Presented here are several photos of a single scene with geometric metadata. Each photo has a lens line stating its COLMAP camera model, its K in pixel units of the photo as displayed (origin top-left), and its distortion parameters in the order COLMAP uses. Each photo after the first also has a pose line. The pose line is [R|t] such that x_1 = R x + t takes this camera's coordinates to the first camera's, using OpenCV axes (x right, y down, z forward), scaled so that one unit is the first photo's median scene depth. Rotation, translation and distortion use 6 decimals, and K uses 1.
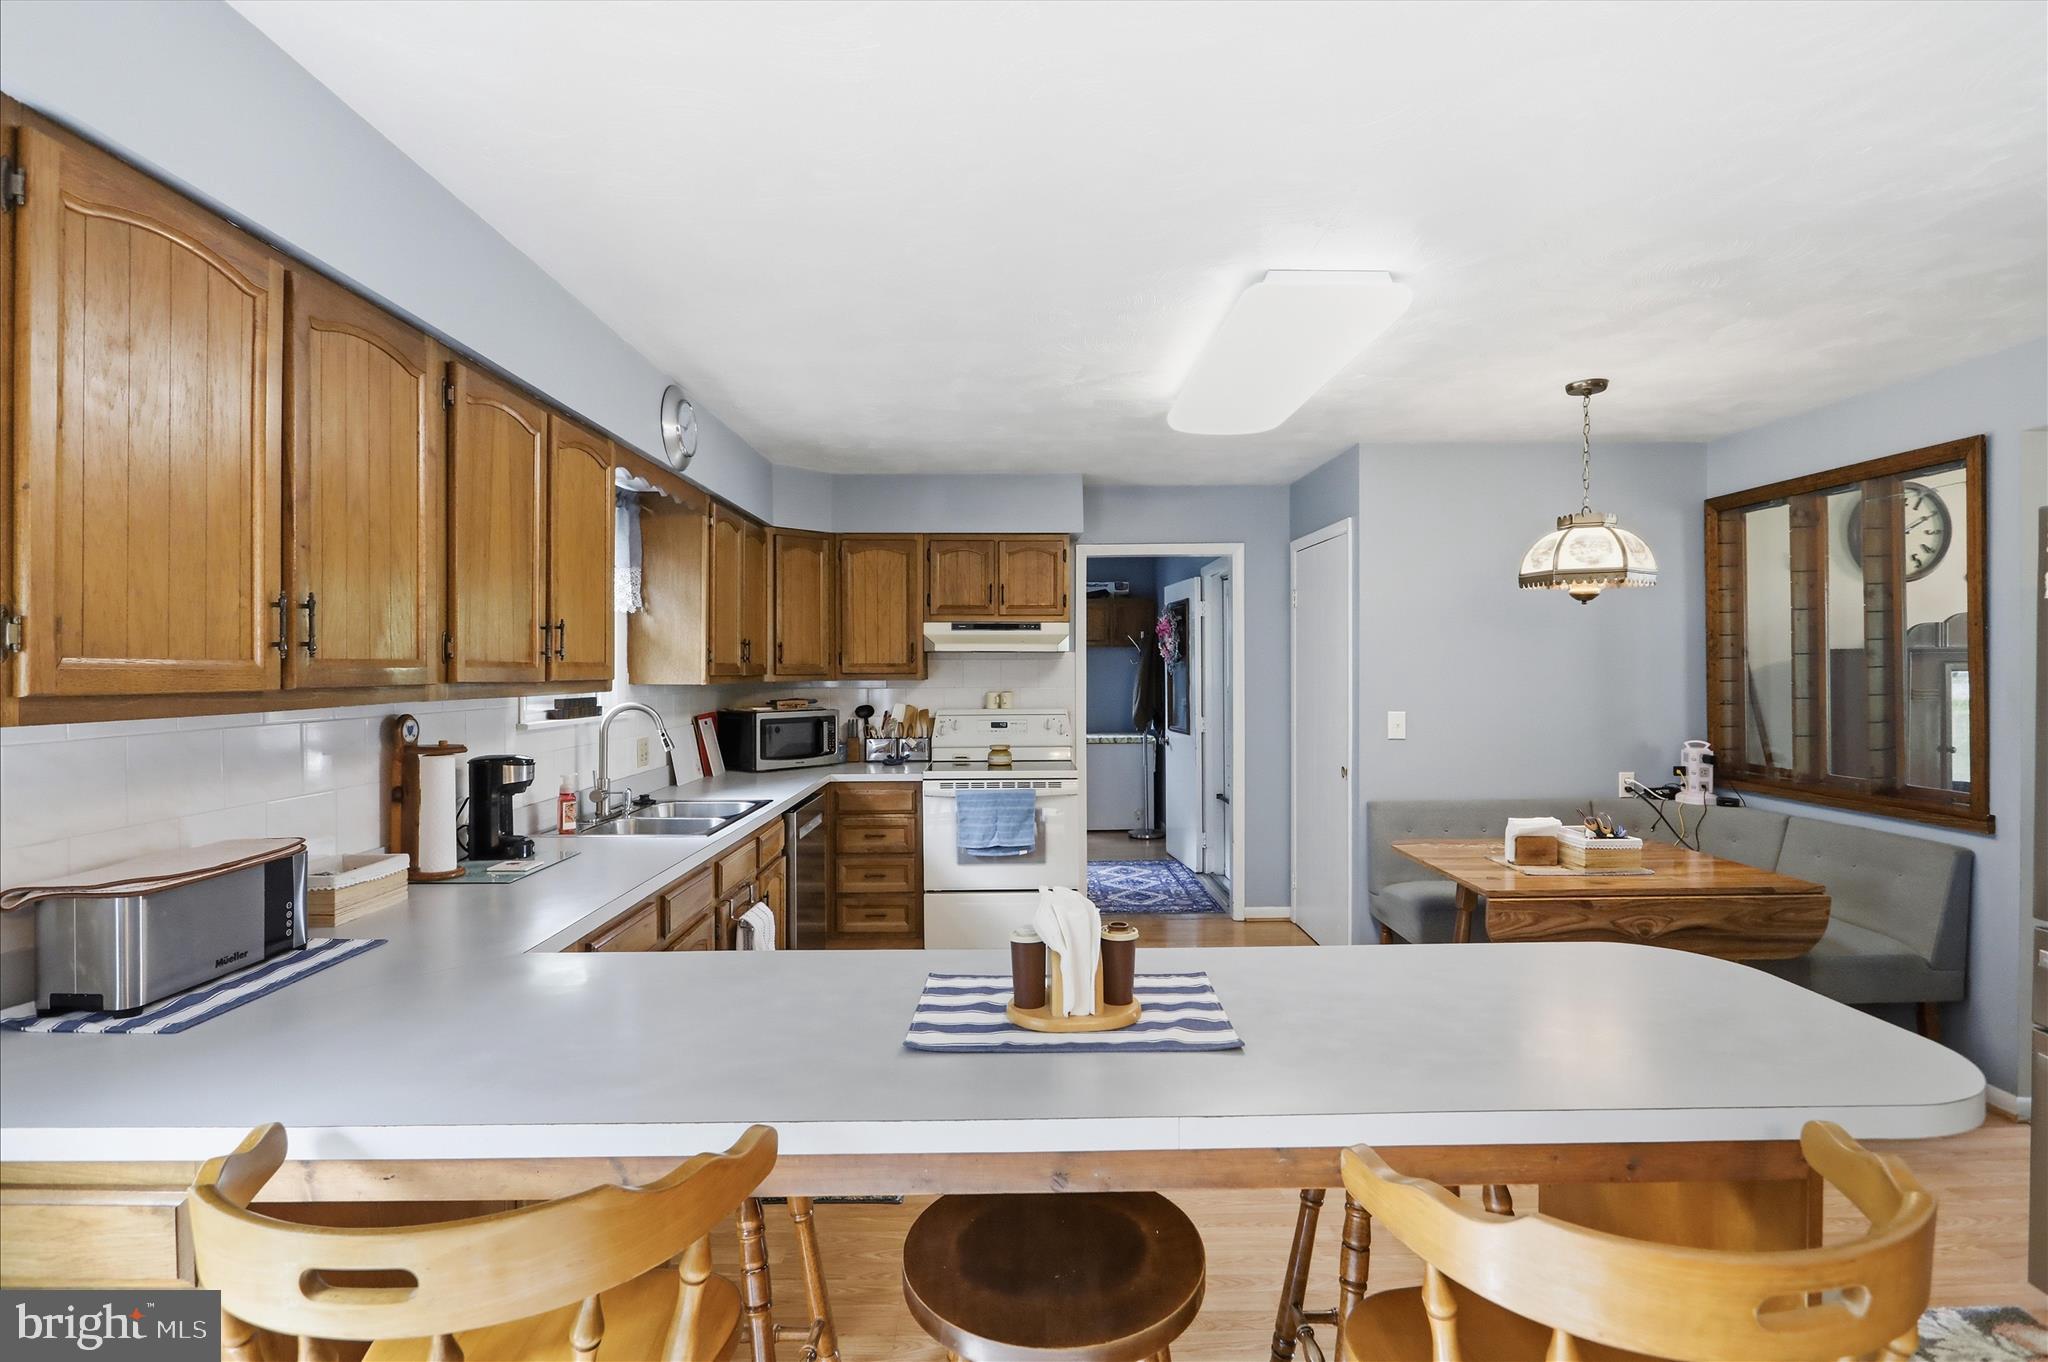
lens RADIAL K [[982.9, 0, 1023.3], [0, 982.9, 677.1], [0, 0, 1]] dist [-0.007344, 0.000945]
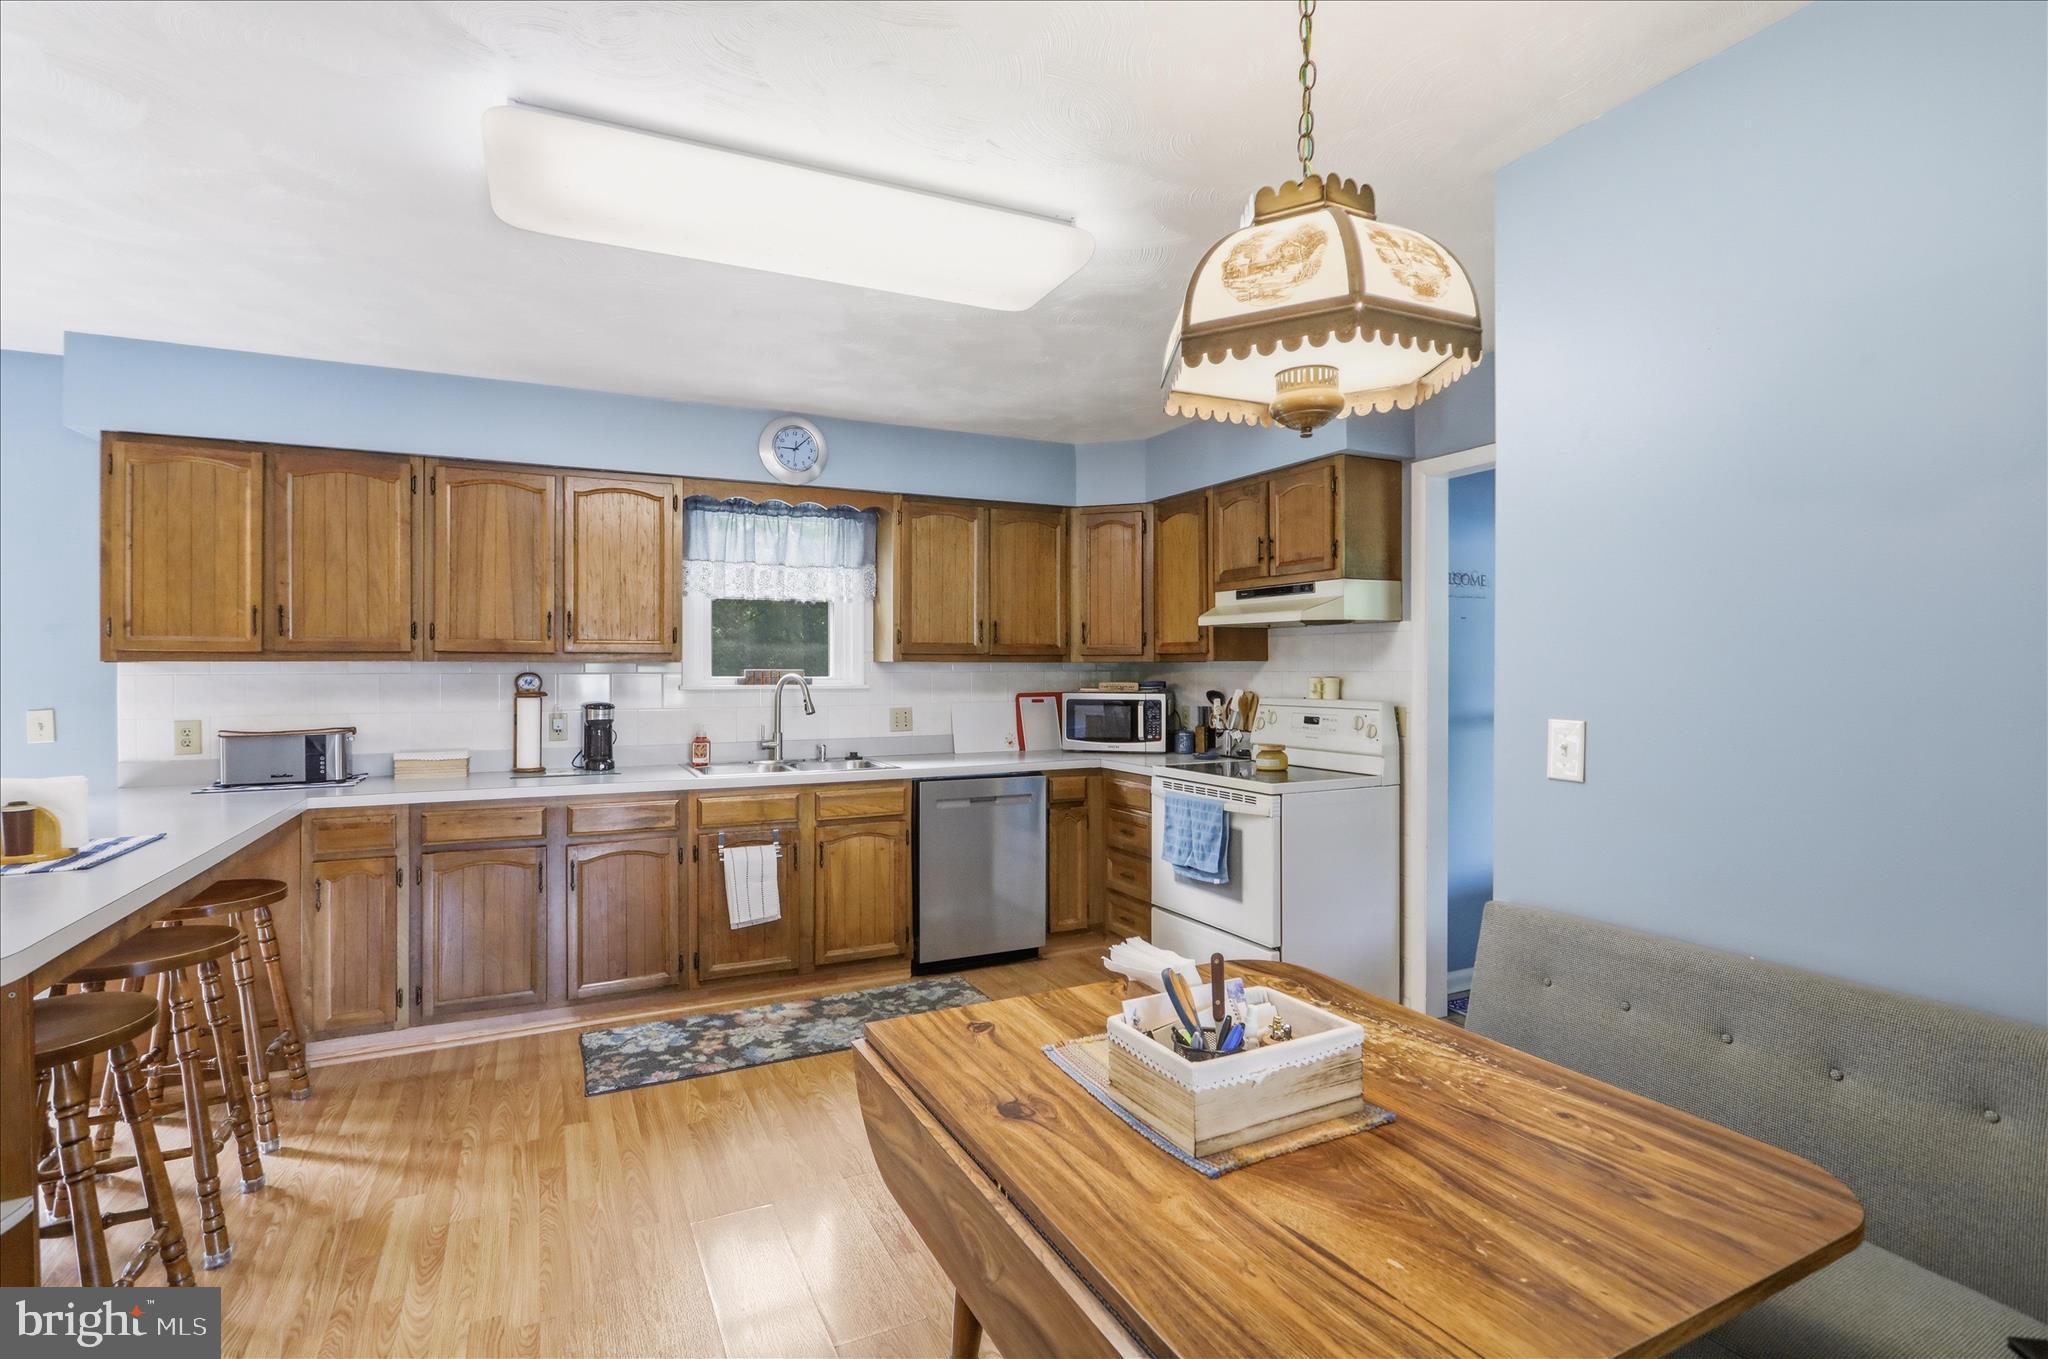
lens RADIAL K [[982.9, 0, 1028.5], [0, 982.9, 668.5], [0, 0, 1]] dist [-0.007344, 0.000945]
pose [[0.432887, 0.002323, -0.901445, 0.681307], [-0.009152, 0.999956, -0.001818, 0.014302], [0.901402, 0.009037, 0.432889, 0.569638]]
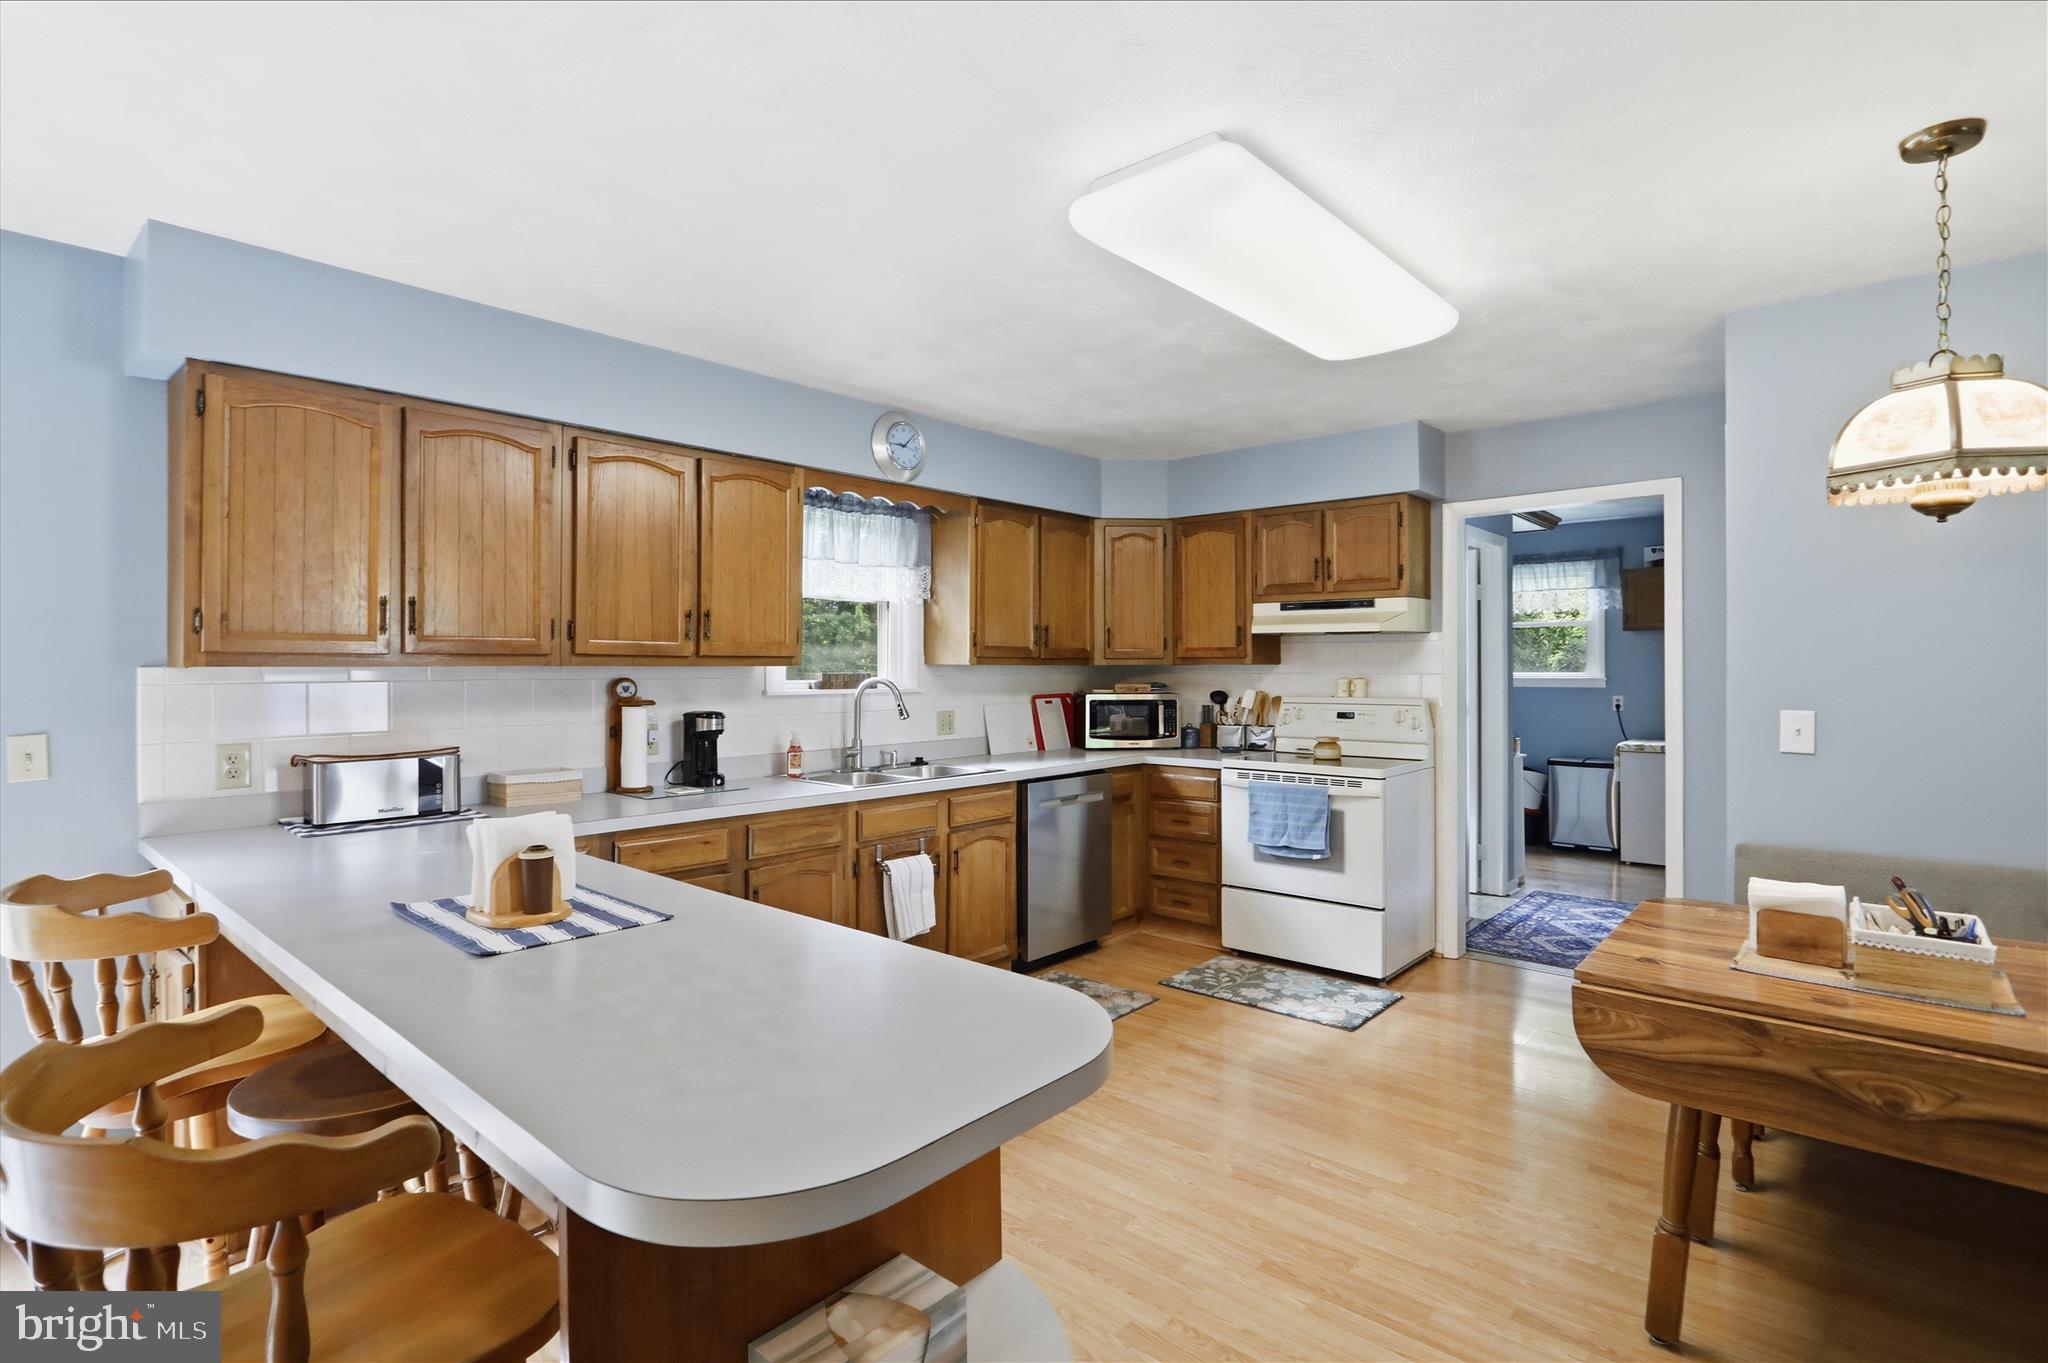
lens RADIAL K [[982.9, 0, 1030.4], [0, 982.9, 655.2], [0, 0, 1]] dist [-0.007344, 0.000945]
pose [[0.740475, -0.005206, -0.672063, 0.437446], [-0.007581, 0.999842, -0.016098, 0.012638], [0.672041, 0.017015, 0.740319, 0.176081]]
